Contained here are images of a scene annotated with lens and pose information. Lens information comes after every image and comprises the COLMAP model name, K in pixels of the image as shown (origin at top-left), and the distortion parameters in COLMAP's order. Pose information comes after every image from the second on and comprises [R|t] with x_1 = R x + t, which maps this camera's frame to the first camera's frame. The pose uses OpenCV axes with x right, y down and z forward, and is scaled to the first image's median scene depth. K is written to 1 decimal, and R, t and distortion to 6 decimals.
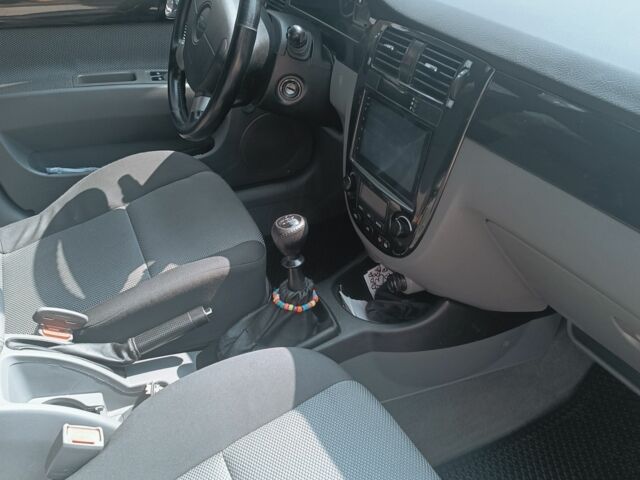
lens RADIAL K [[612.0, 0, 320.0], [0, 612.0, 240.0], [0, 0, 1]] dist [0.129245, -0.291610]
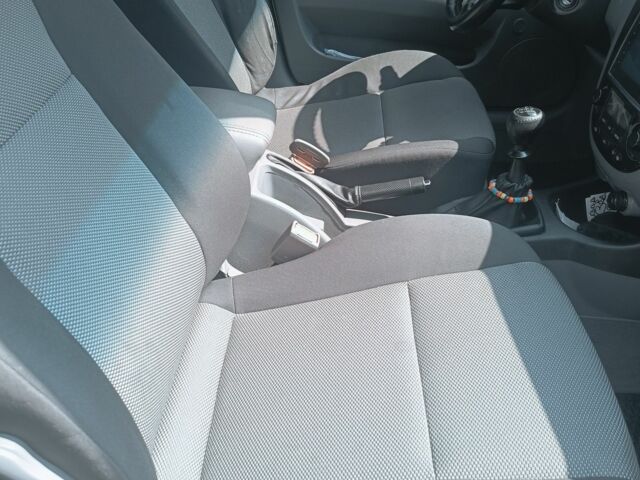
lens RADIAL K [[612.0, 0, 320.0], [0, 612.0, 240.0], [0, 0, 1]] dist [0.129245, -0.291610]
pose [[0.899035, 0.289498, -0.328522, 0.039587], [-0.267532, 0.957101, 0.111282, 0.145432], [0.346645, -0.012156, 0.937918, -0.110839]]
